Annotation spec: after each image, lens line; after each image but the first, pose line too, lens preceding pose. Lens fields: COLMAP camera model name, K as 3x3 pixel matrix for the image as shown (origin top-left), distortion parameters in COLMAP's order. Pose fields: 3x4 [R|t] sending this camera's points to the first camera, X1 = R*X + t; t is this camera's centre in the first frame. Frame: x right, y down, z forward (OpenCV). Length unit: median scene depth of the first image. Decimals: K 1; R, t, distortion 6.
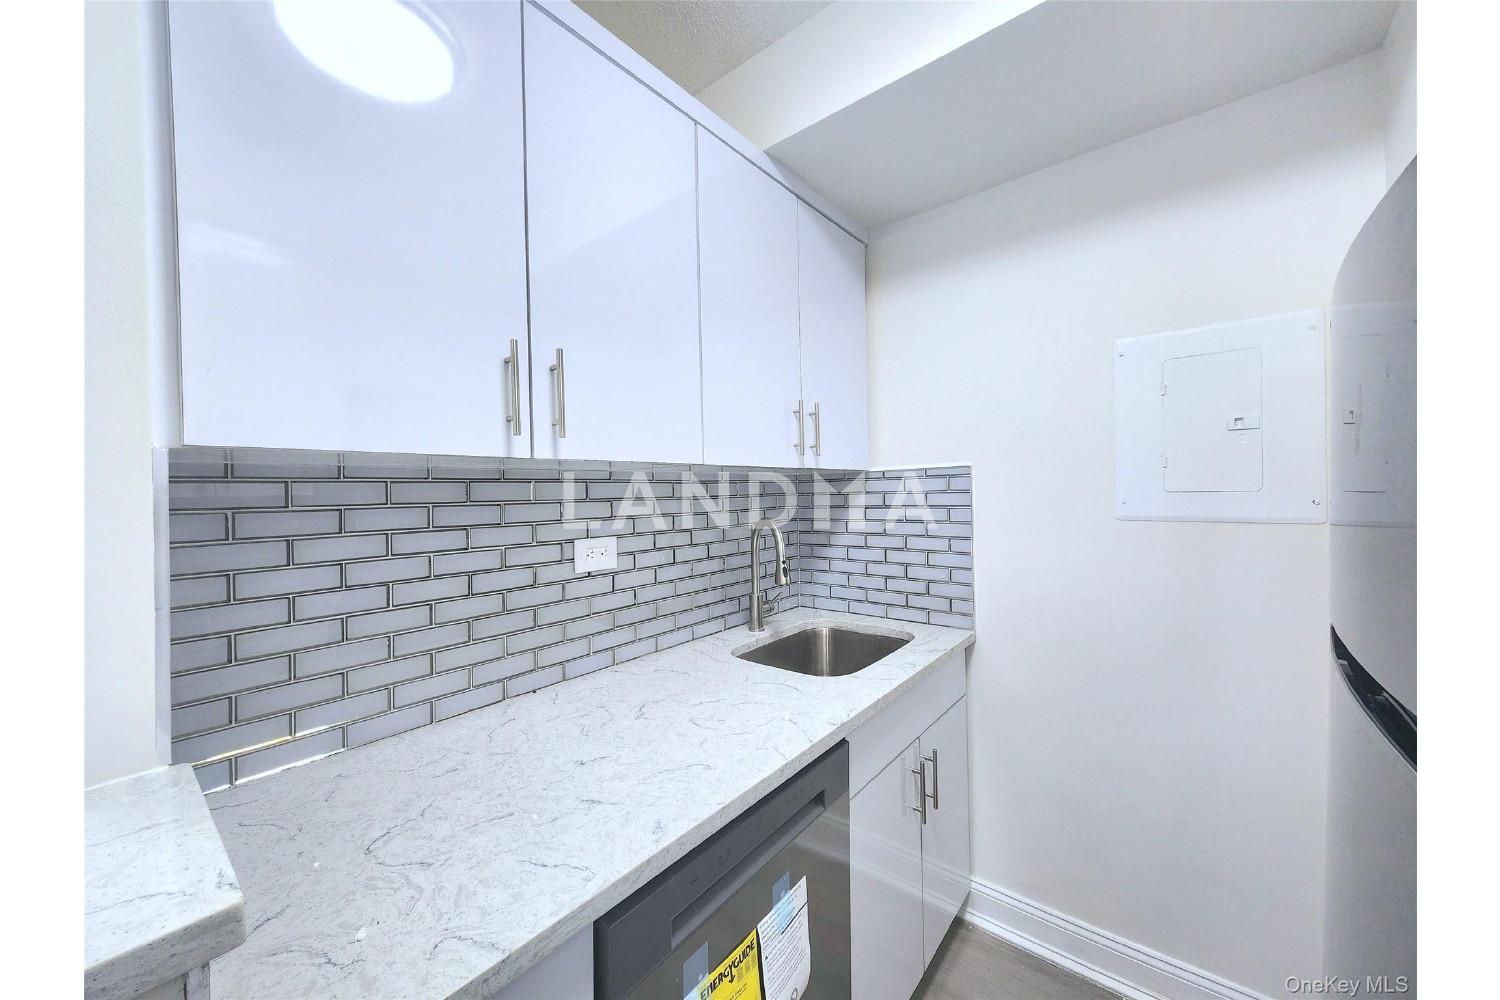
lens RADIAL K [[535.8, 0, 745.0], [0, 535.8, 493.0], [0, 0, 1]] dist [0.000709, 0.000052]
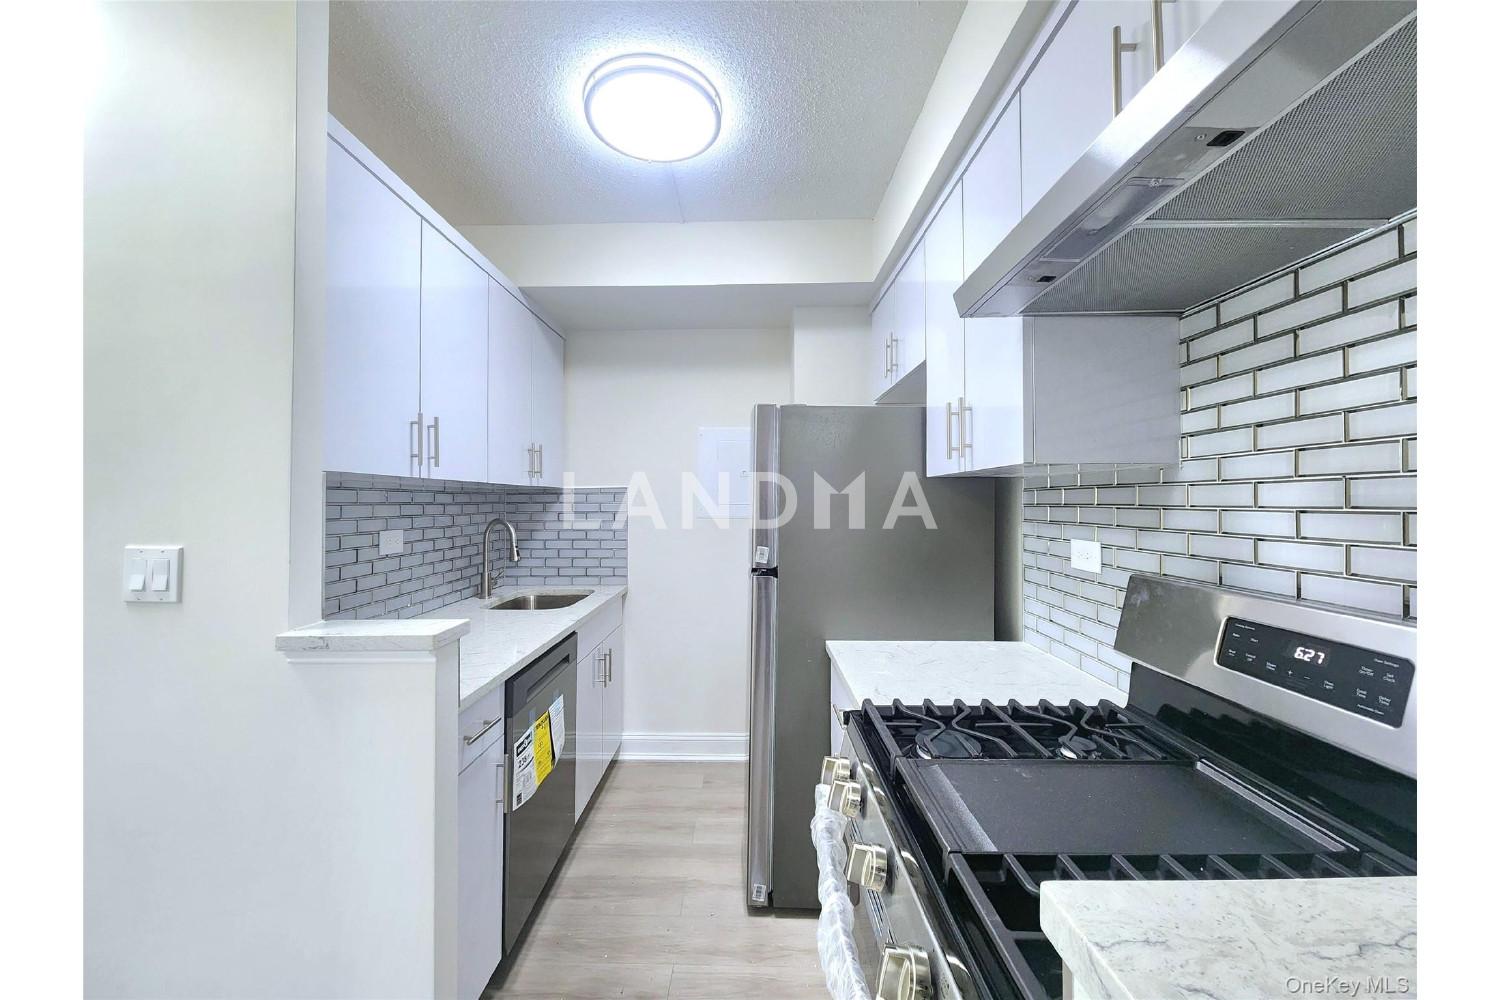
lens RADIAL K [[553.2, 0, 740.0], [0, 553.2, 492.4], [0, 0, 1]] dist [0.000891, -0.000055]
pose [[0.783433, 0.030087, 0.620747, -0.446760], [-0.013619, 0.999419, -0.031253, 0.015832], [-0.621327, 0.016030, 0.783387, -0.686851]]
